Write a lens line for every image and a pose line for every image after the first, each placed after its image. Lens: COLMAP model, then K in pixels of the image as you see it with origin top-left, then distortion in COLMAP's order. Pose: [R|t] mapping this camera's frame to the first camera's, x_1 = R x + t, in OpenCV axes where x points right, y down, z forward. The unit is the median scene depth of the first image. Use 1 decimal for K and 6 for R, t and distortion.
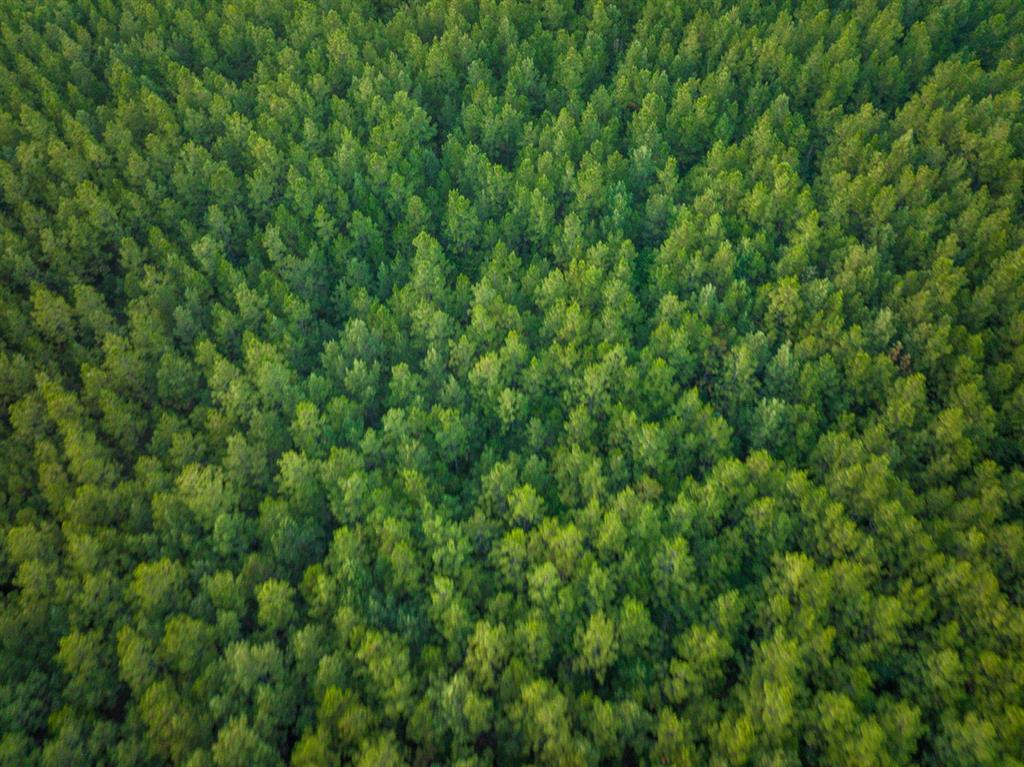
lens RADIAL K [[704.6, 0, 512.0], [0, 704.6, 383.5], [0, 0, 1]] dist [-0.058713, 0.024572]
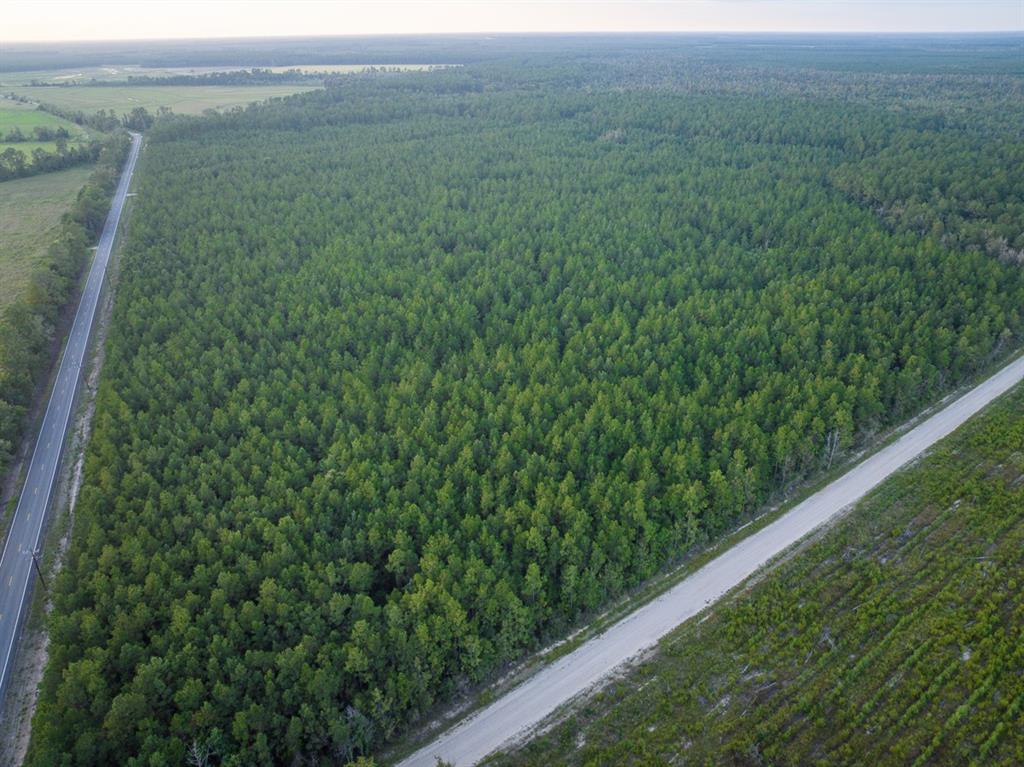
lens RADIAL K [[704.6, 0, 512.0], [0, 704.6, 383.5], [0, 0, 1]] dist [-0.058713, 0.024572]
pose [[0.999805, -0.009090, -0.017536, 0.041568], [0.000461, 0.898322, -0.439337, 0.960347], [0.019746, 0.439243, 0.898151, -1.118958]]
